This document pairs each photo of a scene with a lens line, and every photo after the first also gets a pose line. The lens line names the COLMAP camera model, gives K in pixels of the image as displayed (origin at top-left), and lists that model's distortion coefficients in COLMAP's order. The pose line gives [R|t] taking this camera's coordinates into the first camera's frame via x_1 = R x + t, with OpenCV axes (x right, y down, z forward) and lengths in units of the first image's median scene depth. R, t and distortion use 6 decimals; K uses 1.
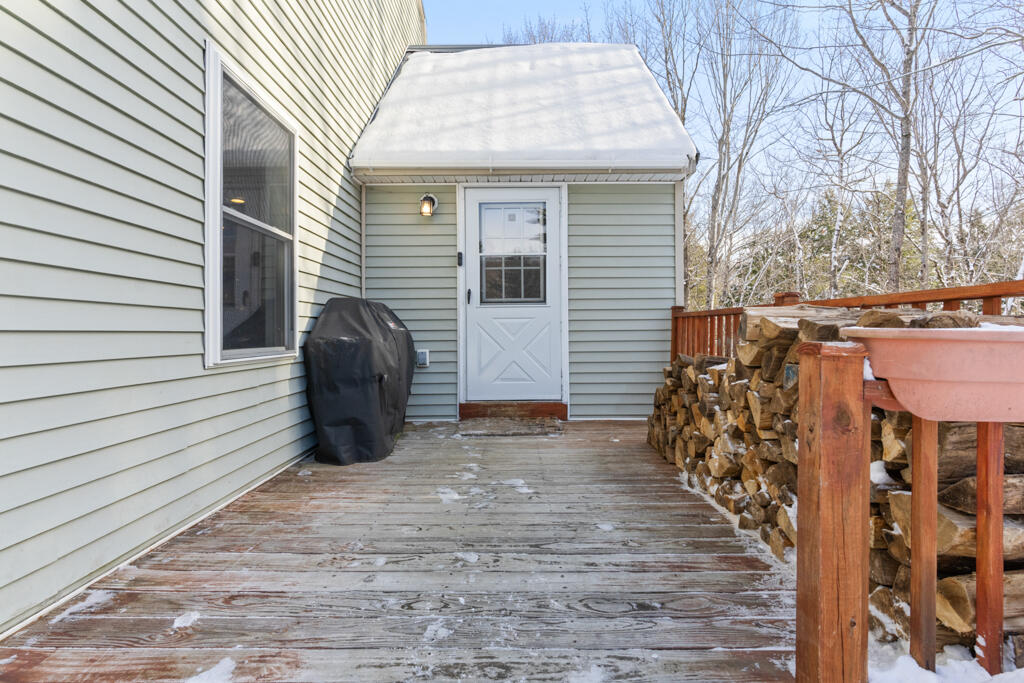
lens RADIAL K [[496.7, 0, 512.8], [0, 496.7, 329.2], [0, 0, 1]] dist [0.001358, 0.000579]
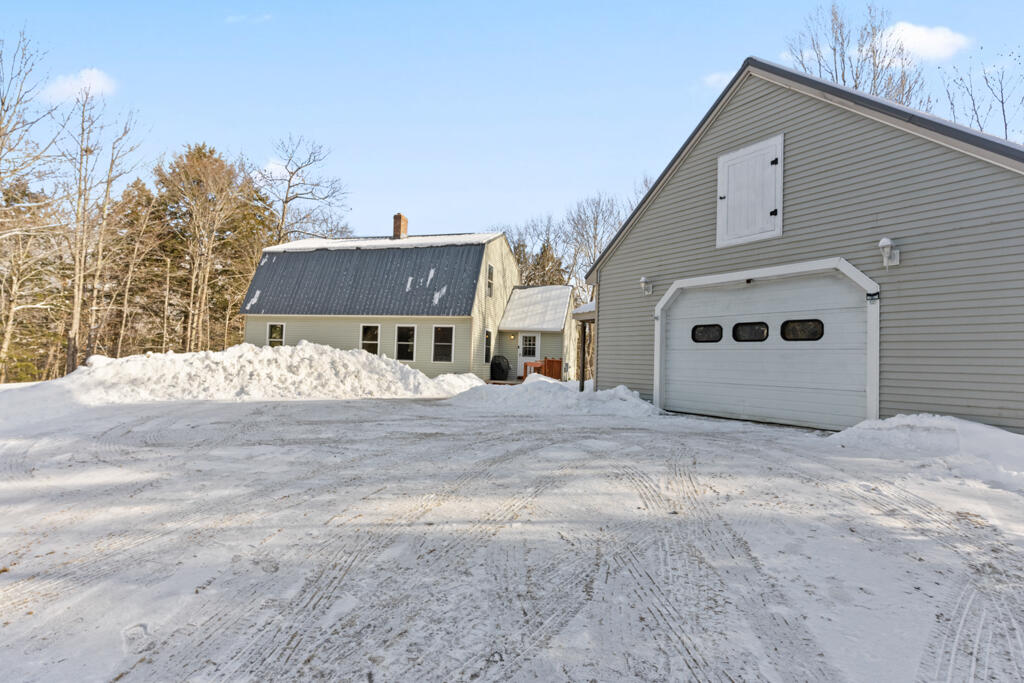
lens RADIAL K [[496.7, 0, 512.8], [0, 496.7, 329.2], [0, 0, 1]] dist [0.001358, 0.000579]
pose [[0.962818, 0.005798, -0.270088, 1.194586], [-0.022304, 0.998063, -0.058084, -0.030091], [0.269228, 0.061948, 0.961082, -3.867781]]
